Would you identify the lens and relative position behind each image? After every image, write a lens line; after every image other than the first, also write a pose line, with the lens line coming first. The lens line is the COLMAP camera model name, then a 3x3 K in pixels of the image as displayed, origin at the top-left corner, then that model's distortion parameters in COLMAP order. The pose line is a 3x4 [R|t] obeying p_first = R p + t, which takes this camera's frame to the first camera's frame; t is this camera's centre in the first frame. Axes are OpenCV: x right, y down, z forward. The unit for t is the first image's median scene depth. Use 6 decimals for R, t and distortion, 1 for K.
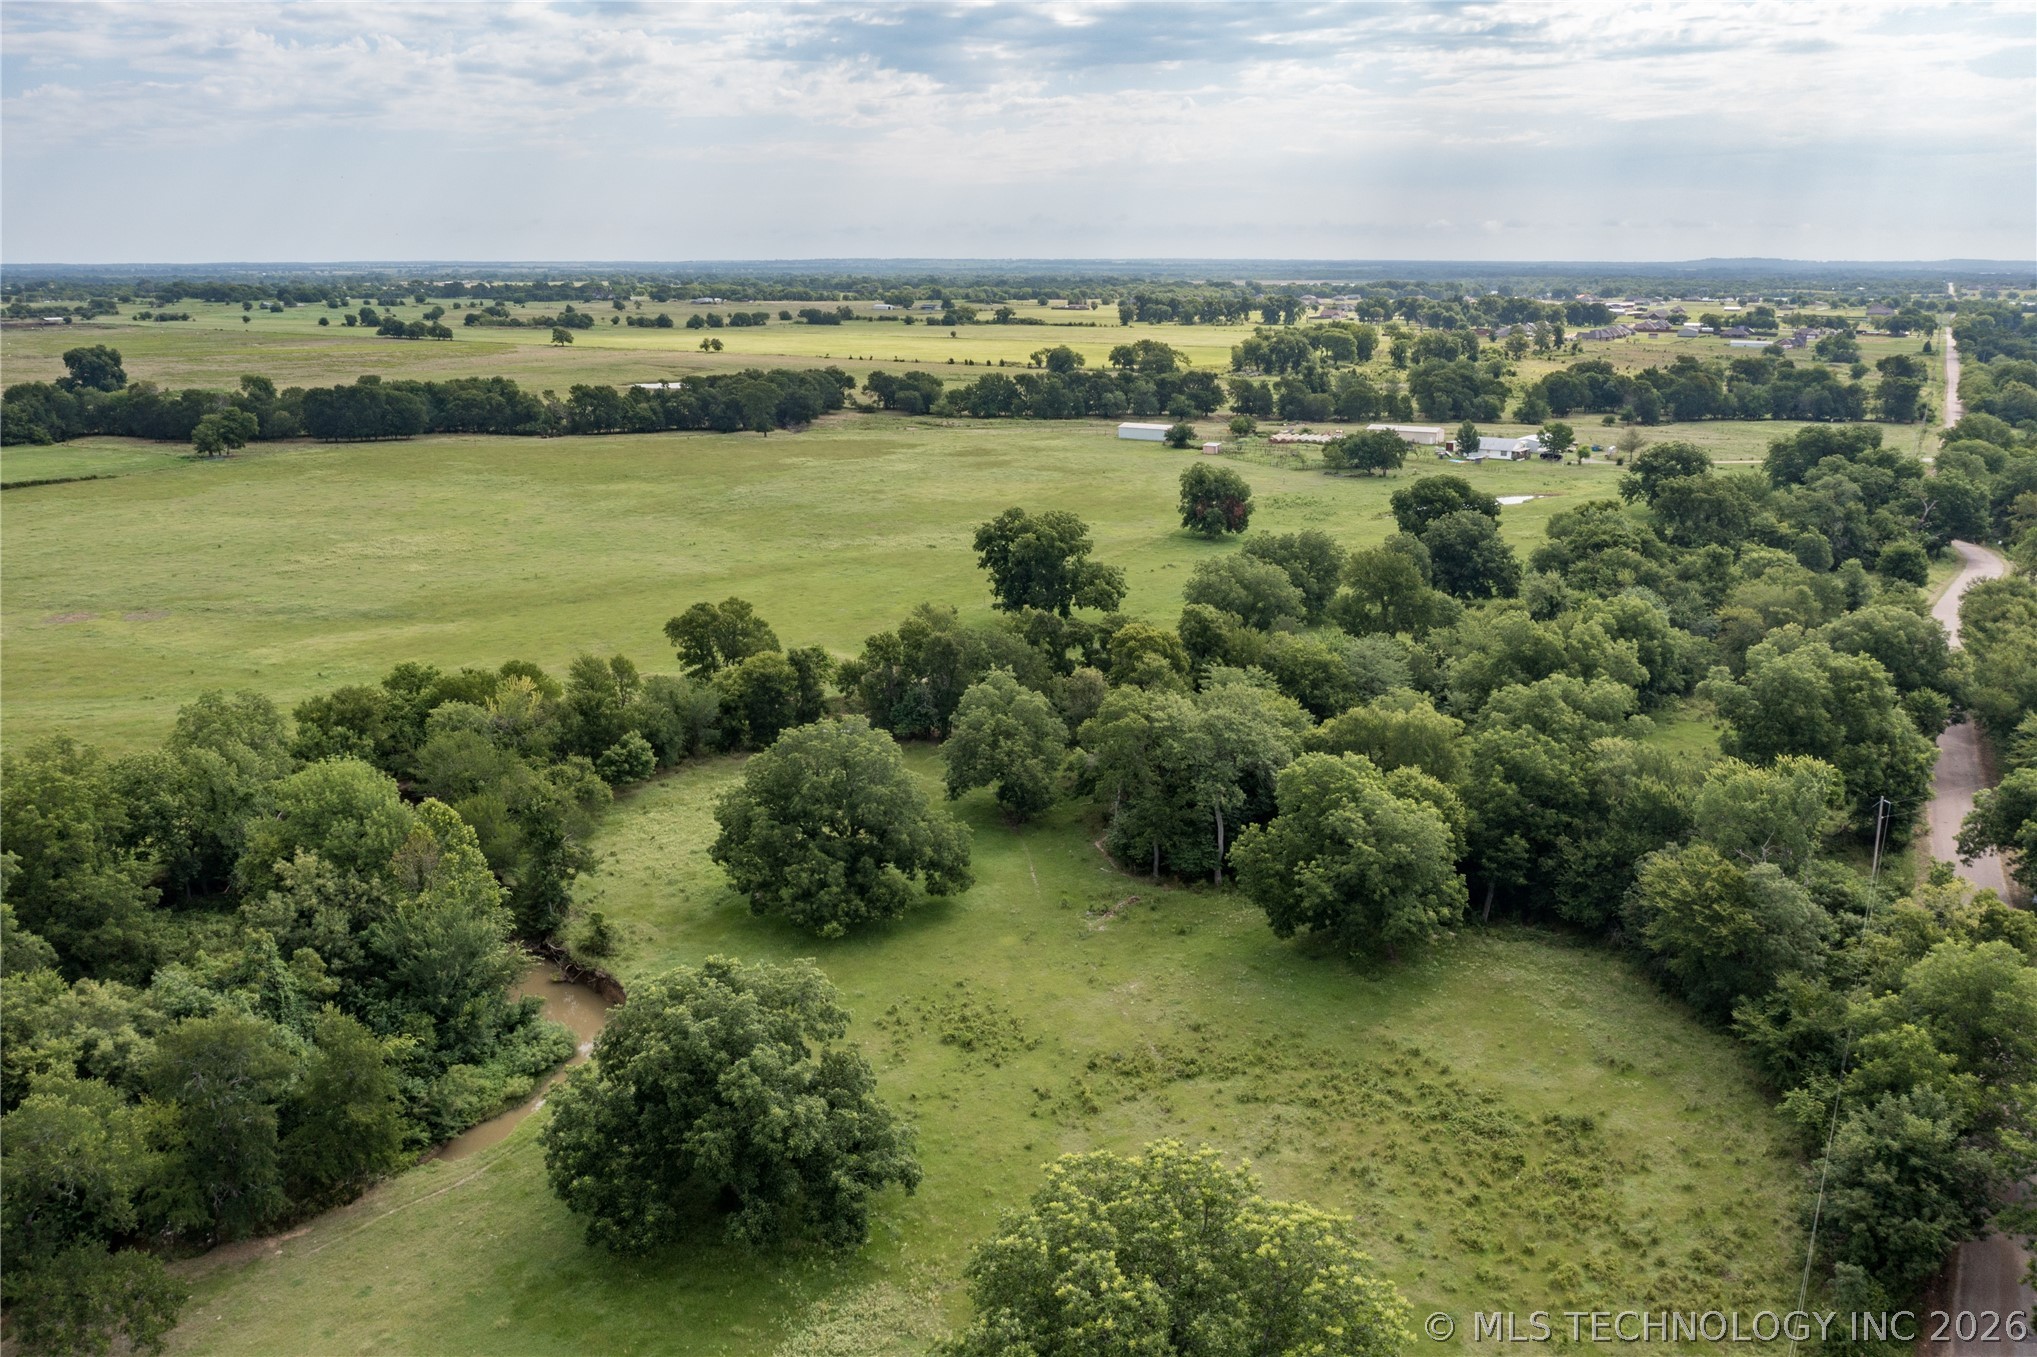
lens RADIAL K [[1591.4, 0, 1049.7], [0, 1591.4, 725.2], [0, 0, 1]] dist [-0.032946, 0.004667]
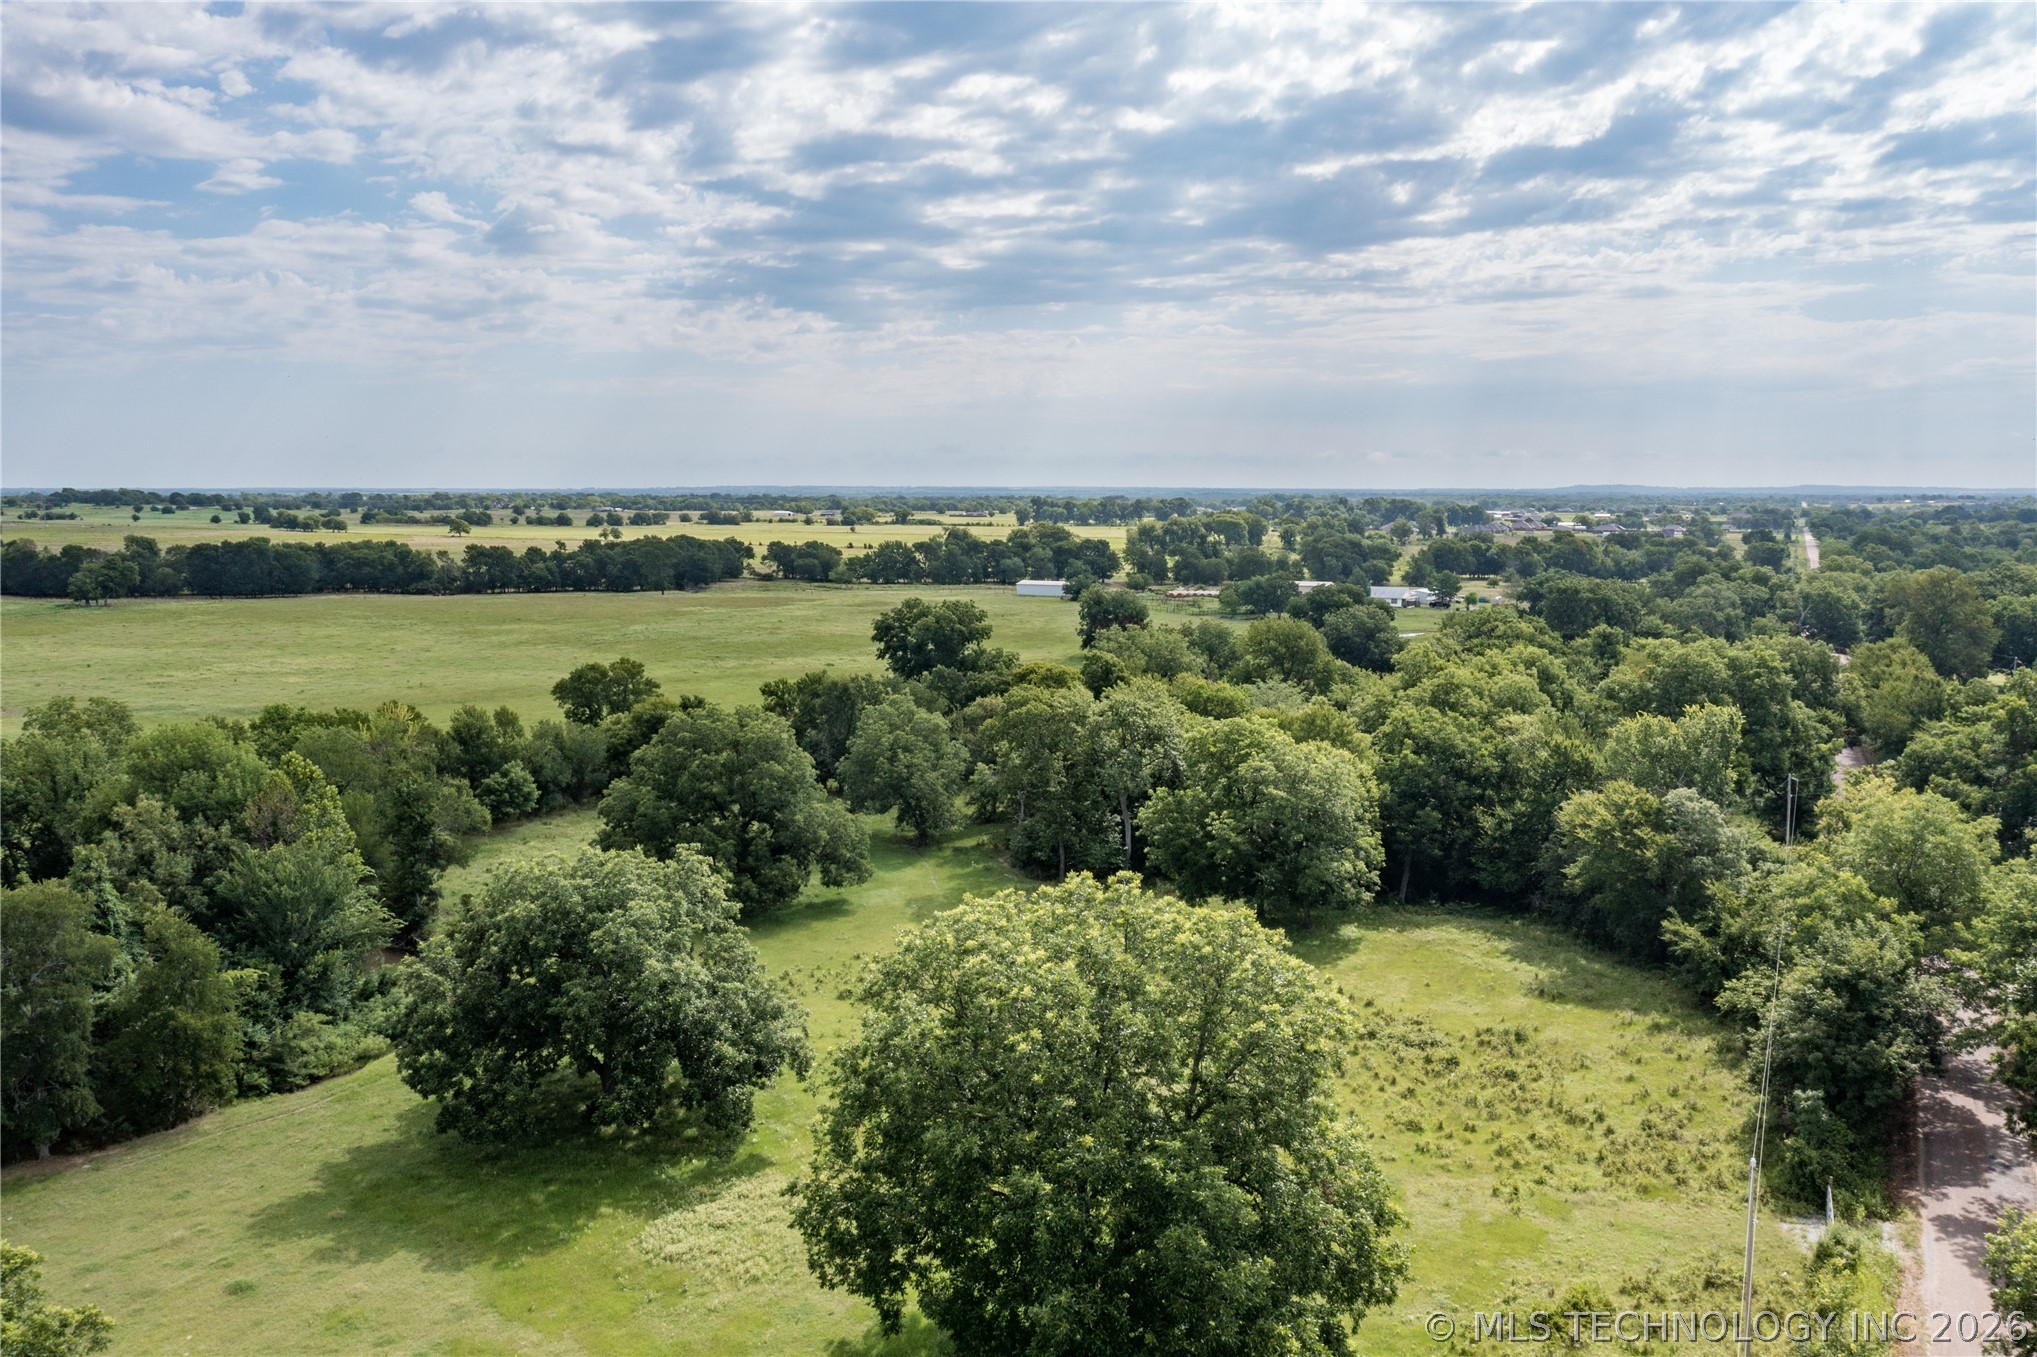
lens RADIAL K [[1591.4, 0, 1048.2], [0, 1591.4, 727.2], [0, 0, 1]] dist [-0.032946, 0.004667]
pose [[0.998029, -0.009241, 0.062074, -0.000479], [0.017691, 0.990414, -0.136993, 0.124815], [-0.060213, 0.137821, 0.988625, 0.033306]]
